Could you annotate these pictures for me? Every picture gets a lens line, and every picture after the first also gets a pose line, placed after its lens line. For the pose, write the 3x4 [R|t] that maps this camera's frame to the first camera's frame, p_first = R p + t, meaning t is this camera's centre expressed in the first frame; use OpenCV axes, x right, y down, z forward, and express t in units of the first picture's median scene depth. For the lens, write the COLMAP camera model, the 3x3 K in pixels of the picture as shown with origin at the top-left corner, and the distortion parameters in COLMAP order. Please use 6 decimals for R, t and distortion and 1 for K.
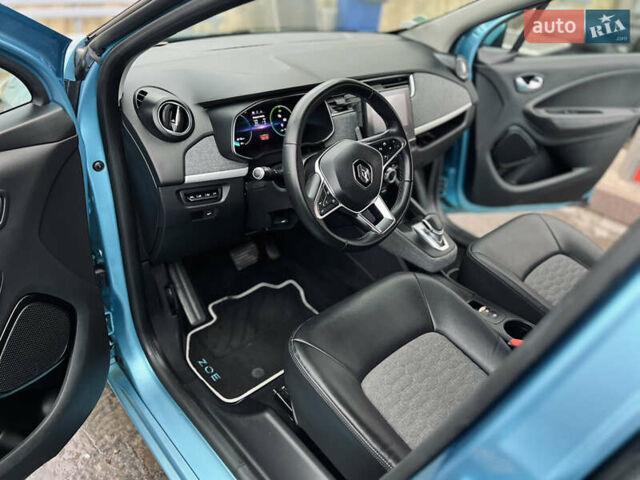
lens RADIAL K [[478.8, 0, 321.0], [0, 478.8, 239.6], [0, 0, 1]] dist [0.059551, -0.068189]
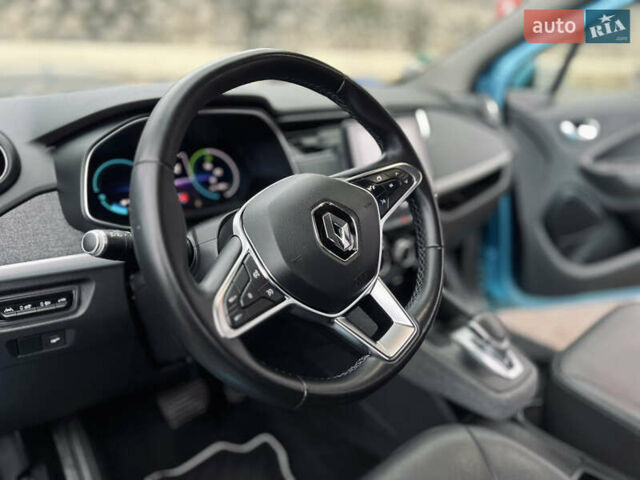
lens RADIAL K [[478.8, 0, 321.0], [0, 478.8, 239.6], [0, 0, 1]] dist [0.059551, -0.068189]
pose [[0.996182, -0.077081, -0.040988, 0.071372], [0.065640, 0.970868, -0.230450, -0.017684], [0.057557, 0.226880, 0.972221, 0.425773]]
